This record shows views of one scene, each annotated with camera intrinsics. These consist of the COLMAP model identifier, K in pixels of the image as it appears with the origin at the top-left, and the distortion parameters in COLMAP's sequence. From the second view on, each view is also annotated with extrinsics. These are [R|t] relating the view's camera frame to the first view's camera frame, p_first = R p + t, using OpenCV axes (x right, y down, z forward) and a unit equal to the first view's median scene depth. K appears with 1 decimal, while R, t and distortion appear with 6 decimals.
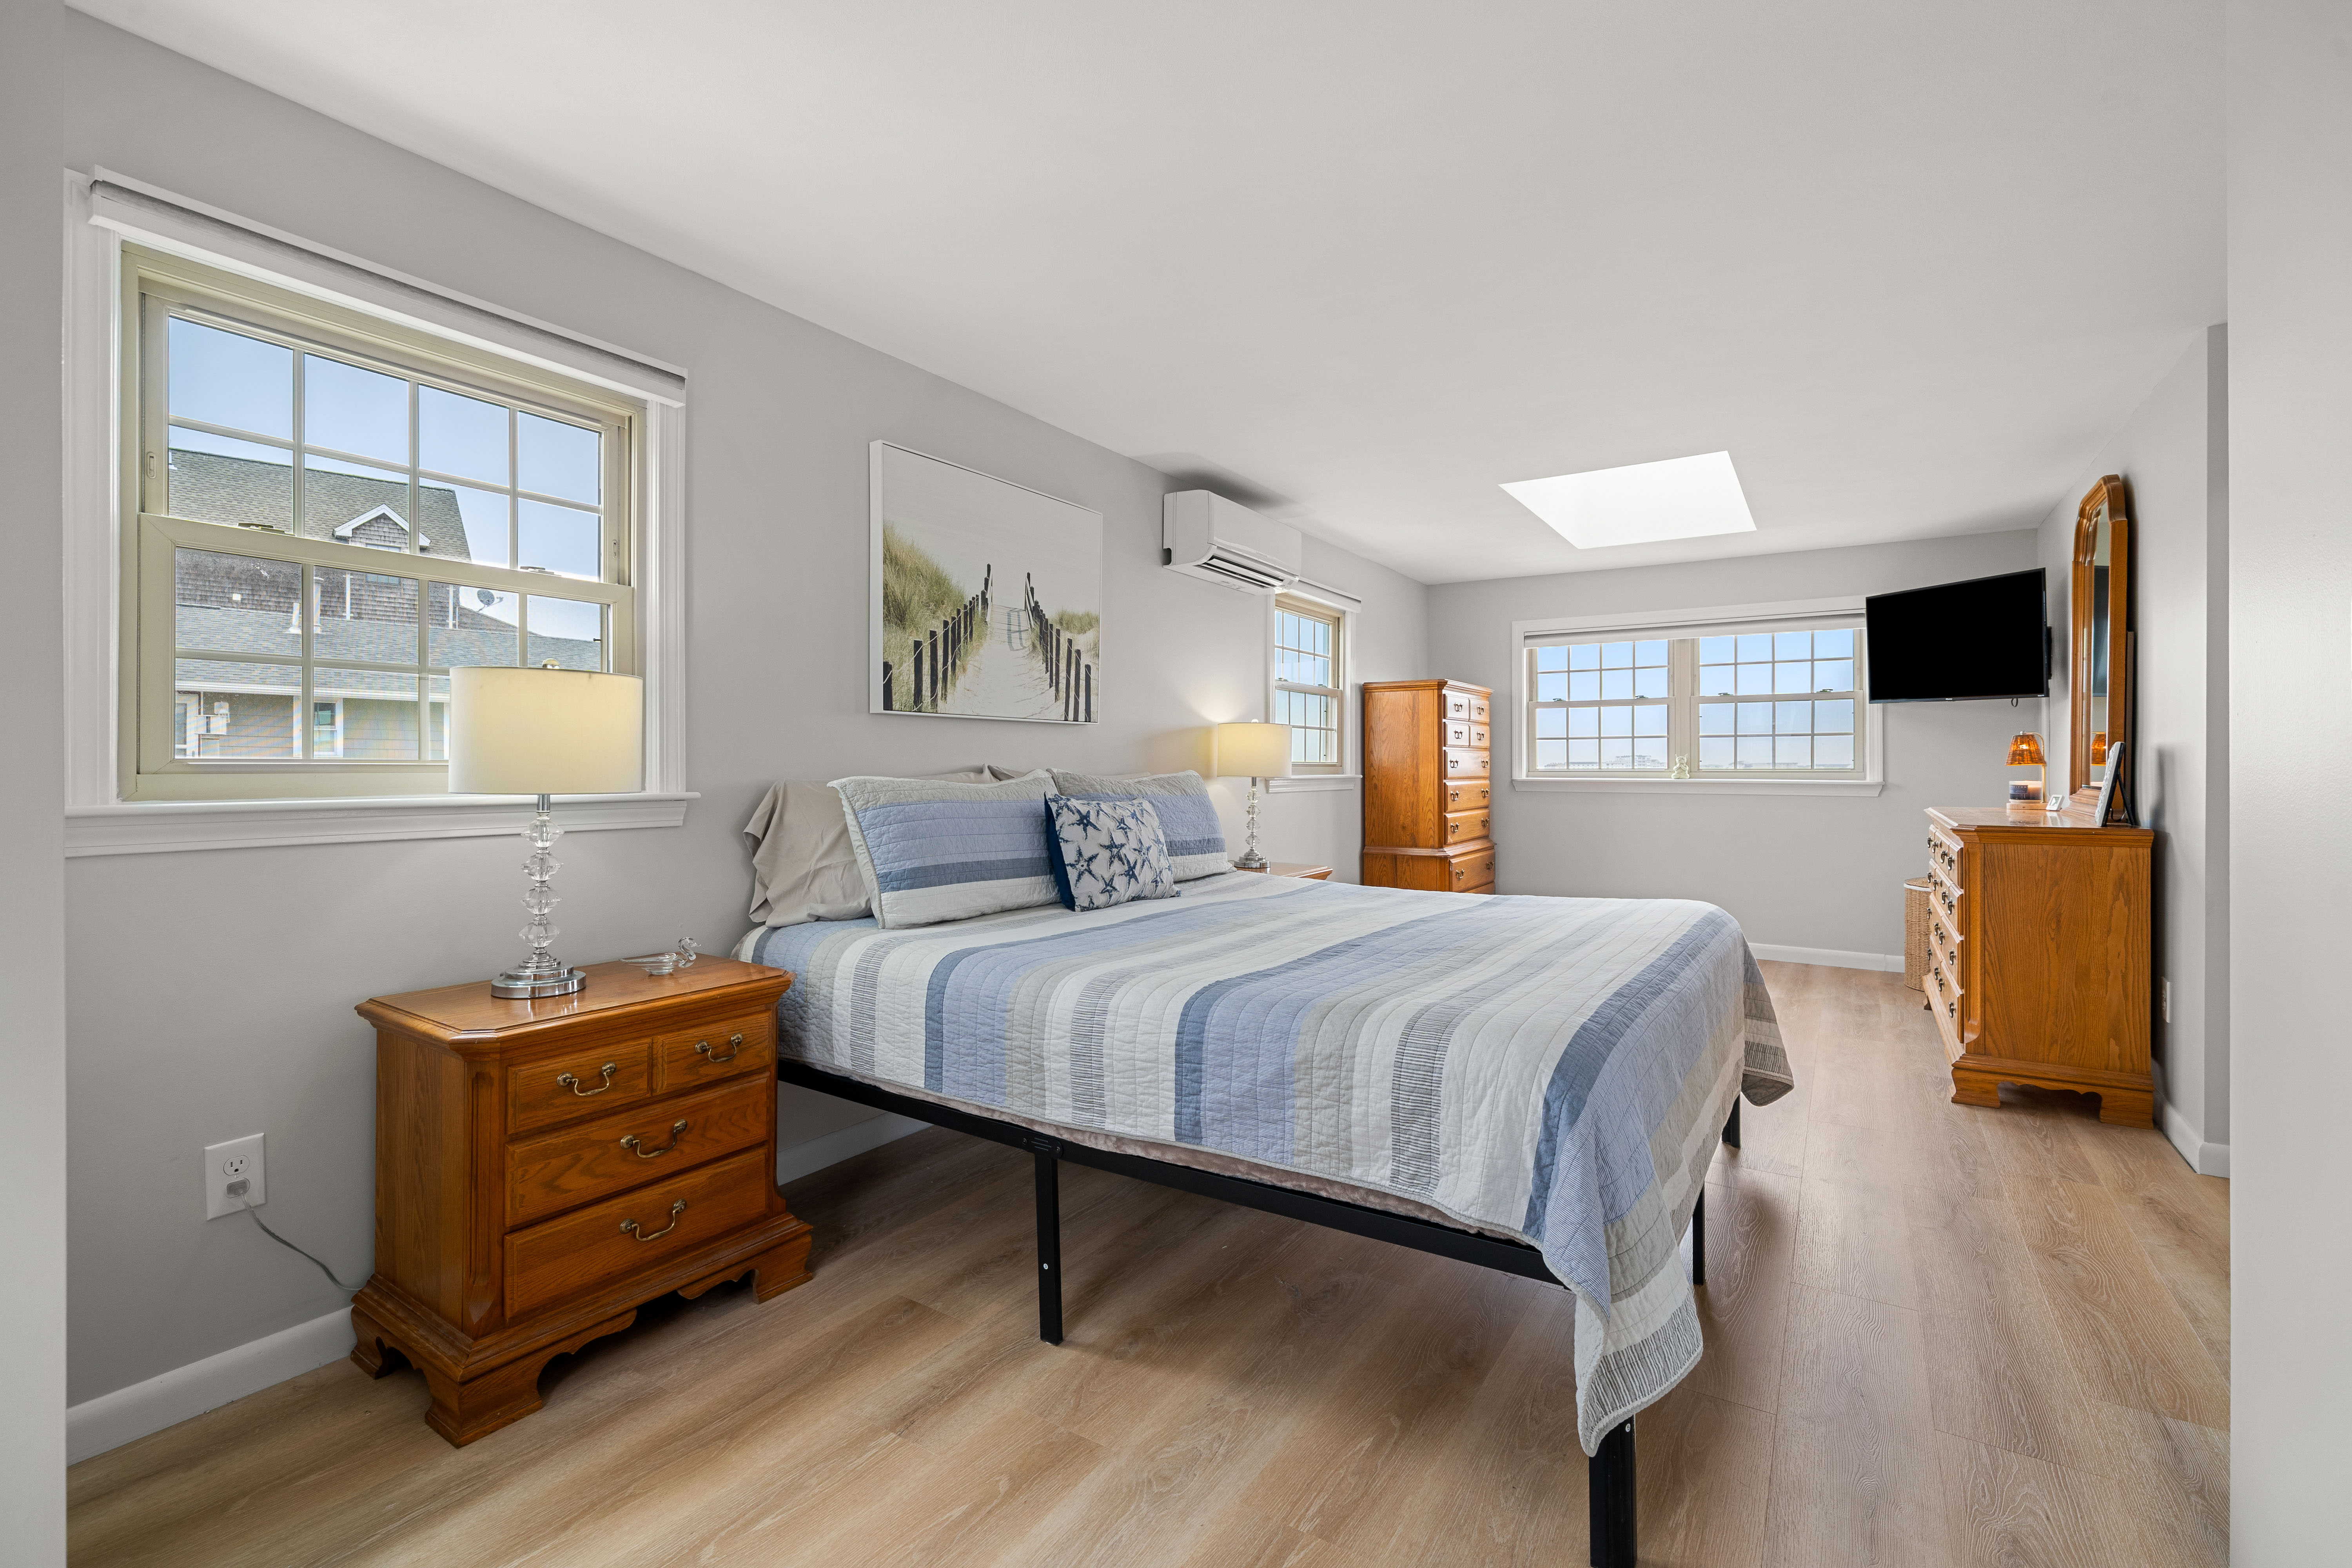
lens RADIAL K [[1037.0, 0, 1184.3], [0, 1037.0, 781.6], [0, 0, 1]] dist [-0.000816, -0.000241]
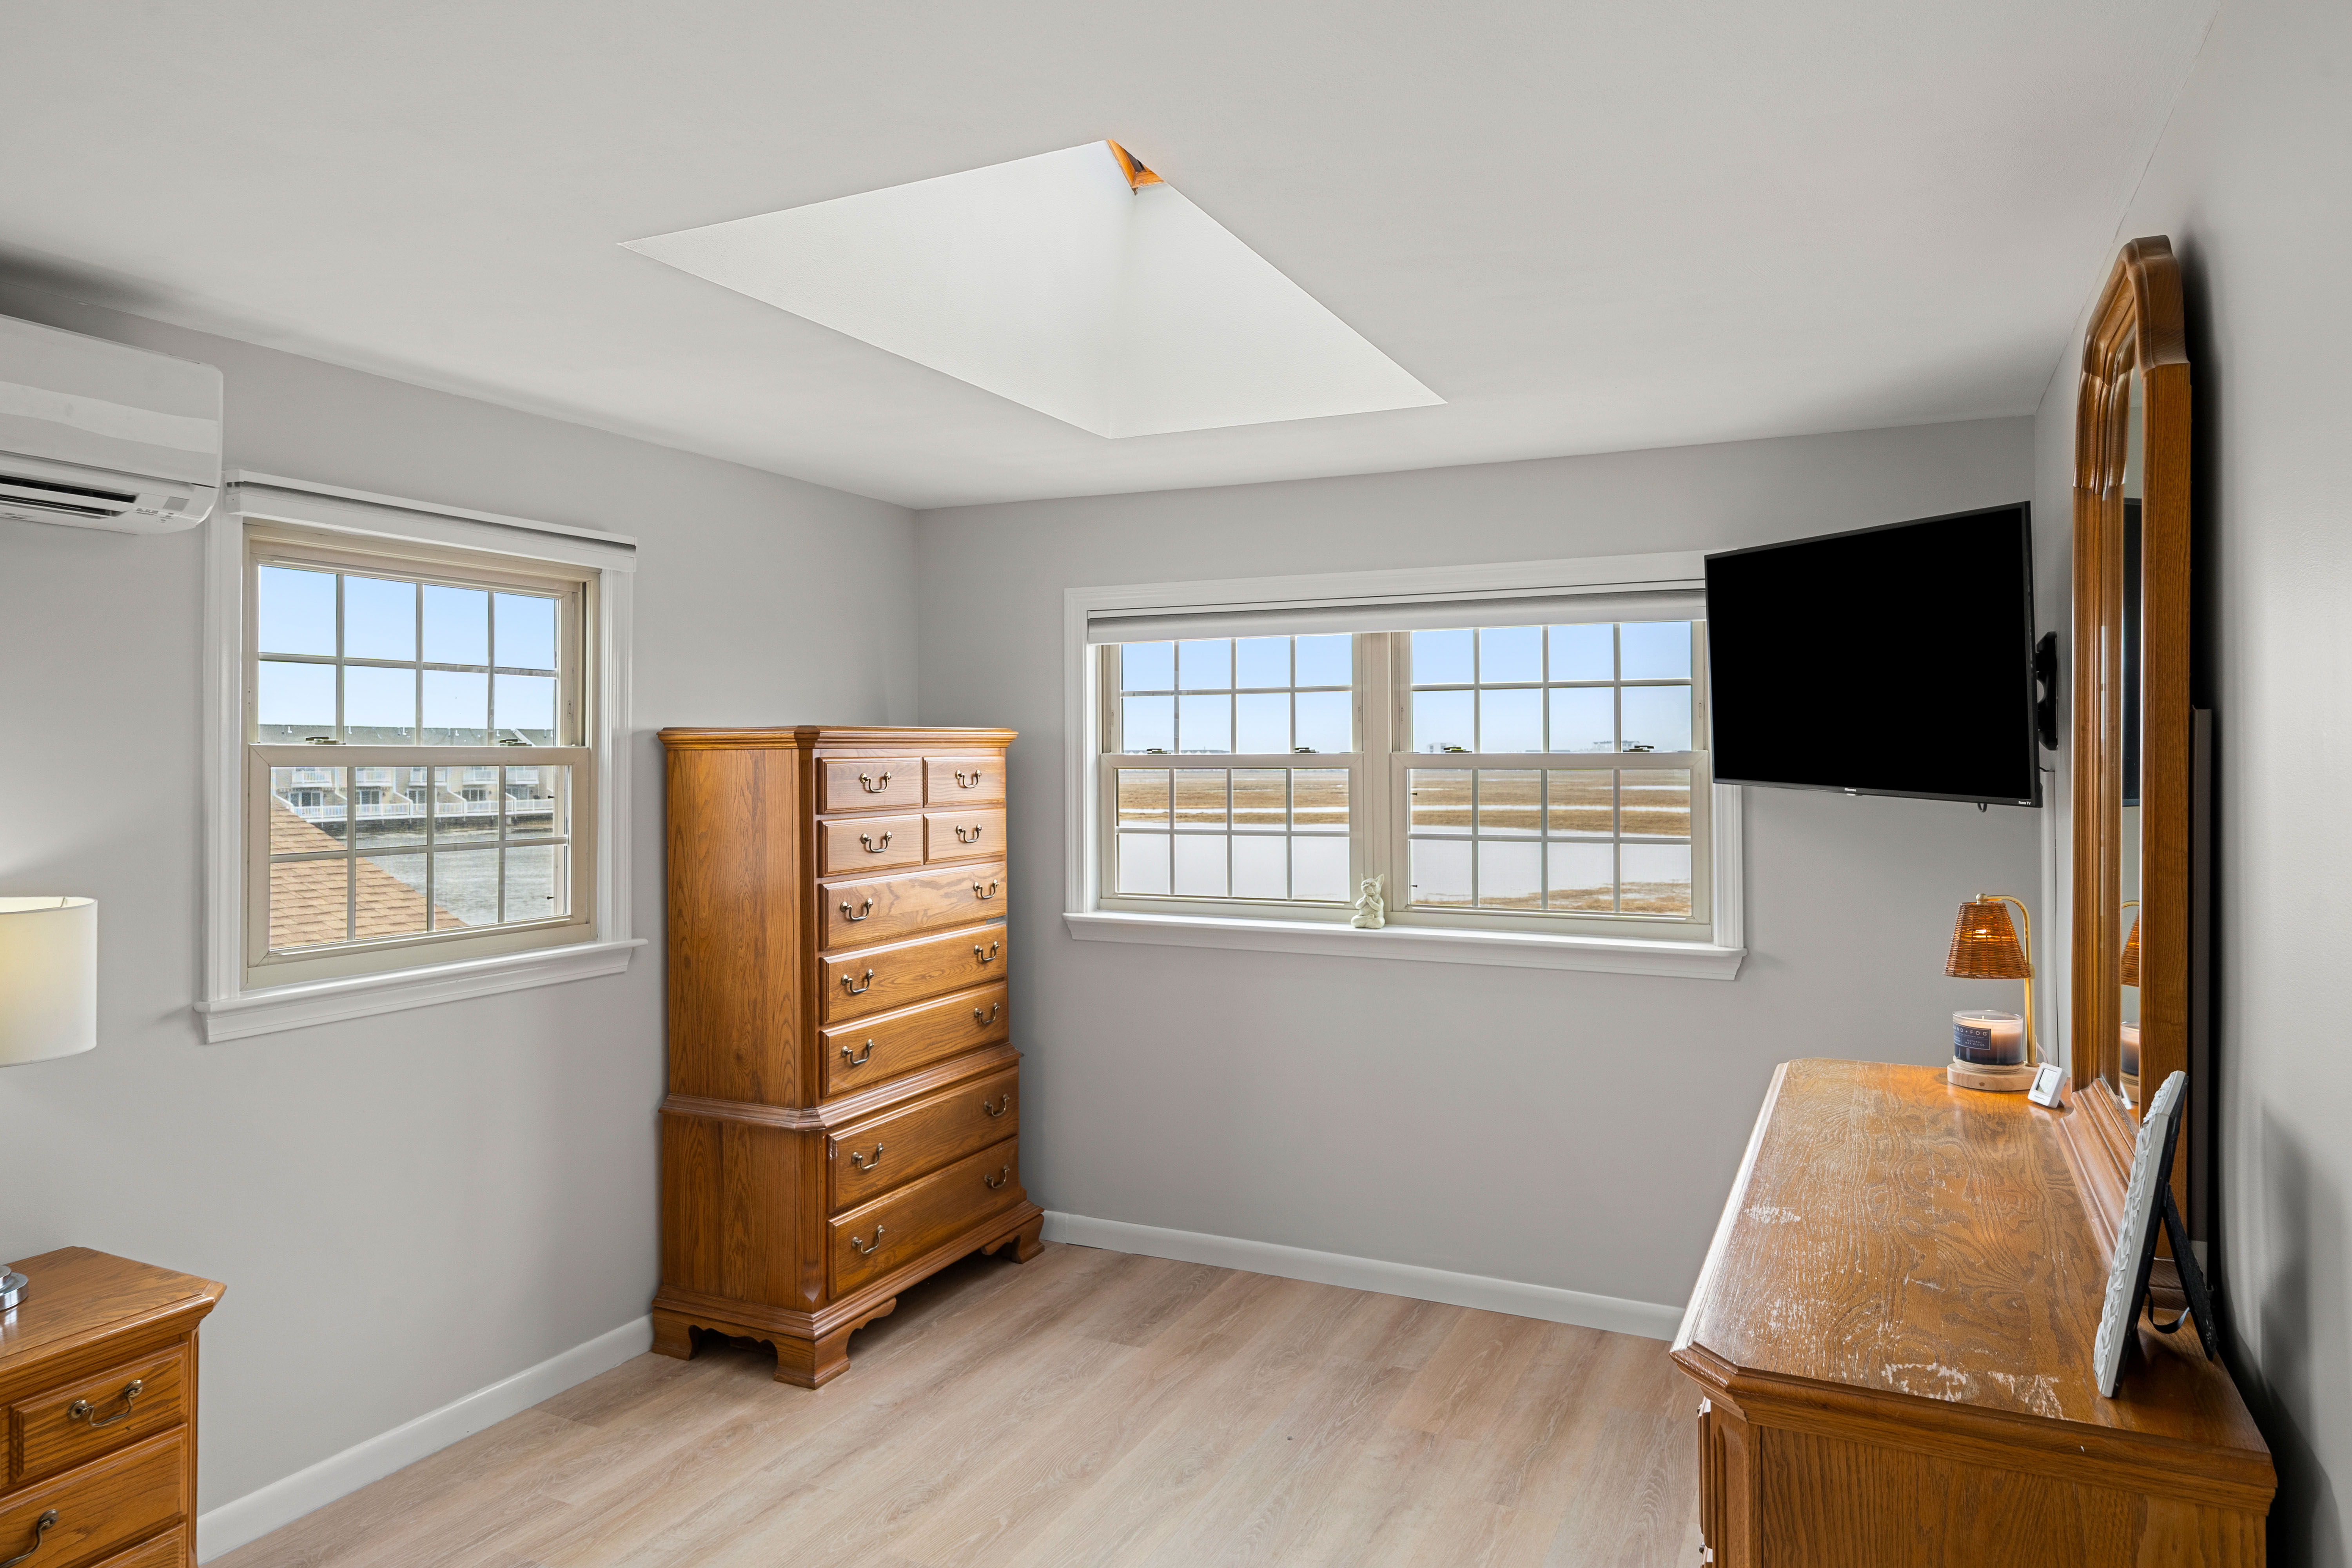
lens RADIAL K [[1486.4, 0, 1173.0], [0, 1486.4, 770.3], [0, 0, 1]] dist [-0.024115, 0.000574]
pose [[0.992812, -0.003787, 0.119626, 0.417084], [0.004737, 0.999959, -0.007660, -0.094908], [-0.119592, 0.008172, 0.992790, 0.451694]]
